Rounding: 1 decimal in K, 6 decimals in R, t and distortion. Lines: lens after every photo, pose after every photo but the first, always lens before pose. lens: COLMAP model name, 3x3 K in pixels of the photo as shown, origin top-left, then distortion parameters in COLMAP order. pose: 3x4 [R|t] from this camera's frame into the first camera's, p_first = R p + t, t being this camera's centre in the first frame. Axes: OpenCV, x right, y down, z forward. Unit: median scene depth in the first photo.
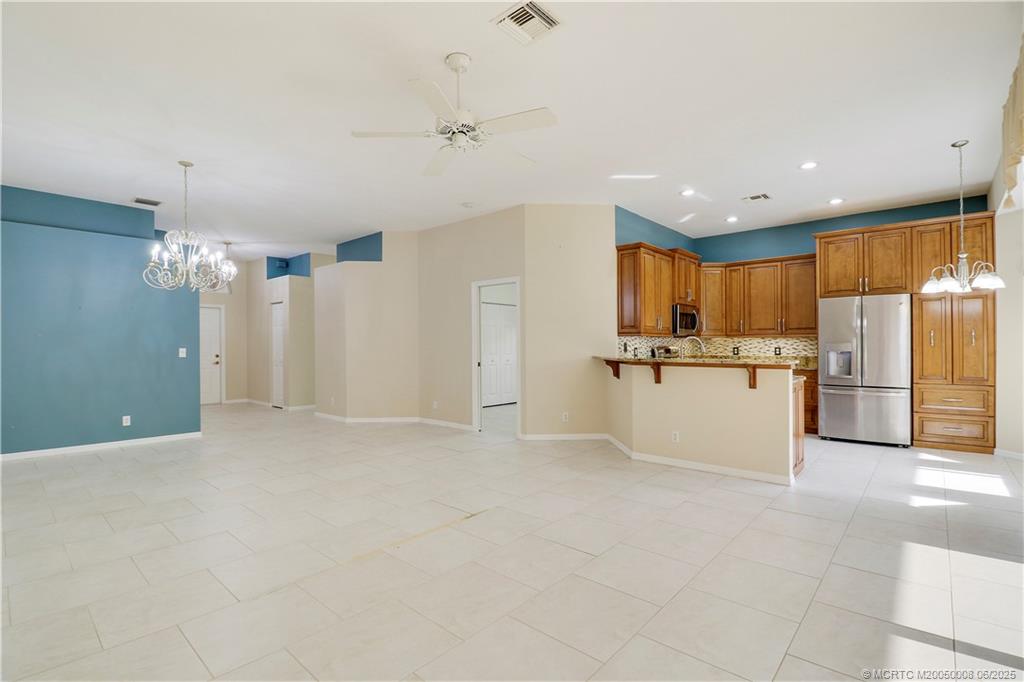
lens RADIAL K [[477.0, 0, 515.2], [0, 477.0, 343.4], [0, 0, 1]] dist [0.001677, -0.013944]
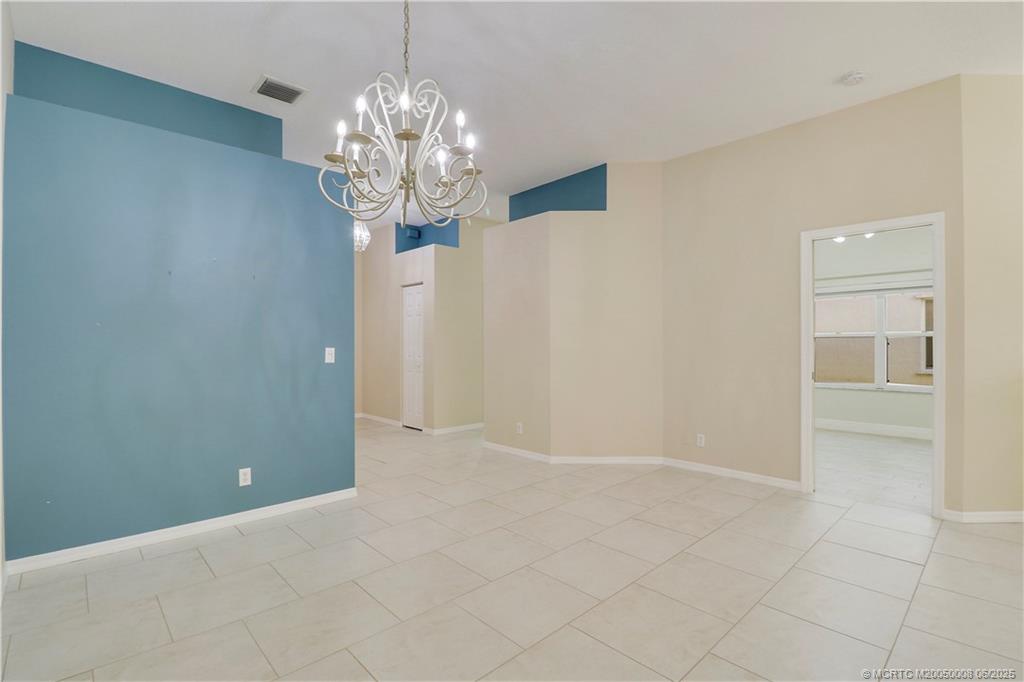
lens RADIAL K [[471.3, 0, 510.0], [0, 471.3, 342.8], [0, 0, 1]] dist [-0.002803, -0.011822]
pose [[0.995940, -0.000957, -0.090013, -0.379365], [0.001261, 0.999994, 0.003315, 0.001823], [0.090009, -0.003415, 0.995935, 0.393733]]
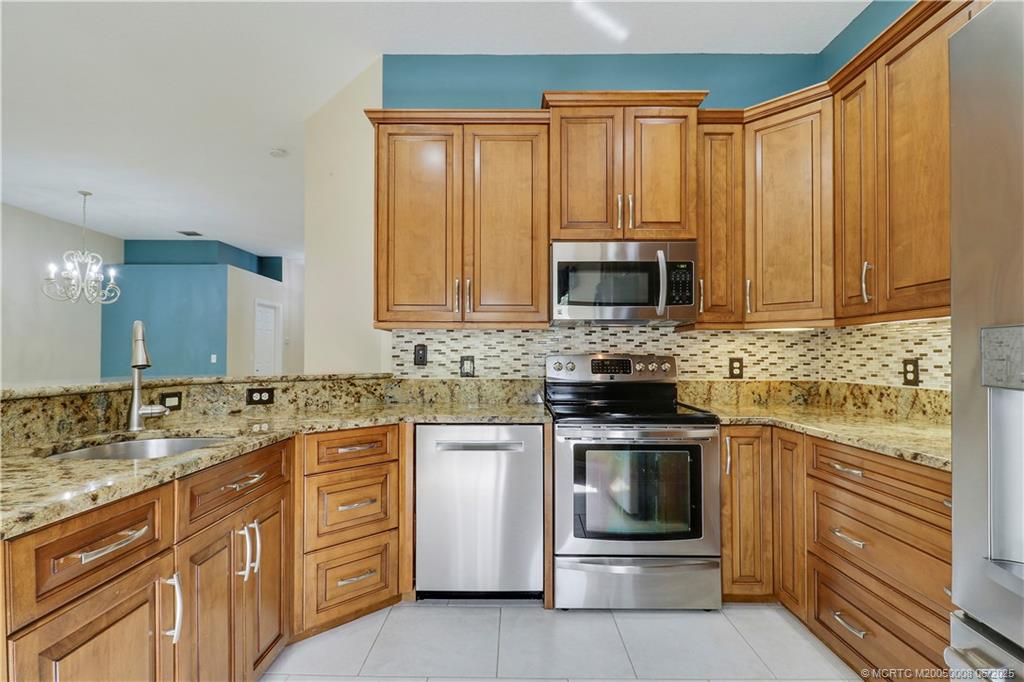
lens RADIAL K [[483.1, 0, 505.8], [0, 483.1, 349.6], [0, 0, 1]] dist [-0.000213, -0.000820]
pose [[0.650391, -0.005102, -0.759582, 0.582692], [-0.003017, 0.999952, -0.009299, 0.006364], [0.759593, 0.008340, 0.650345, 0.696385]]
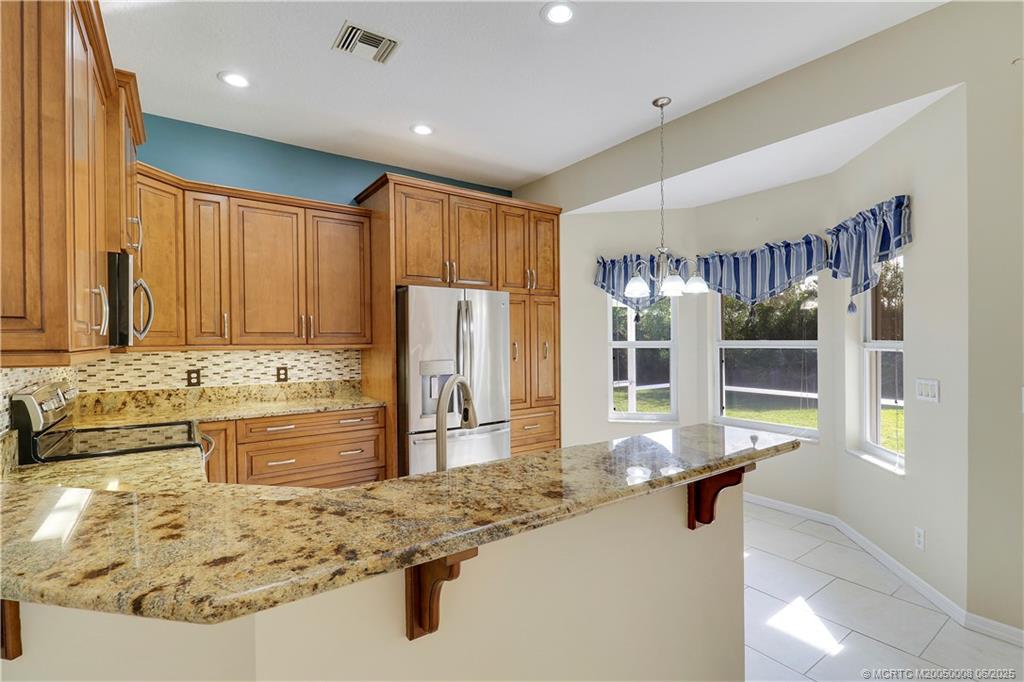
lens RADIAL K [[477.0, 0, 515.2], [0, 477.0, 343.4], [0, 0, 1]] dist [0.001677, -0.013944]
pose [[0.222184, -0.005925, 0.974987, 0.086713], [-0.000171, 0.999981, 0.006115, -0.023269], [-0.975005, -0.001525, 0.222179, 0.654268]]
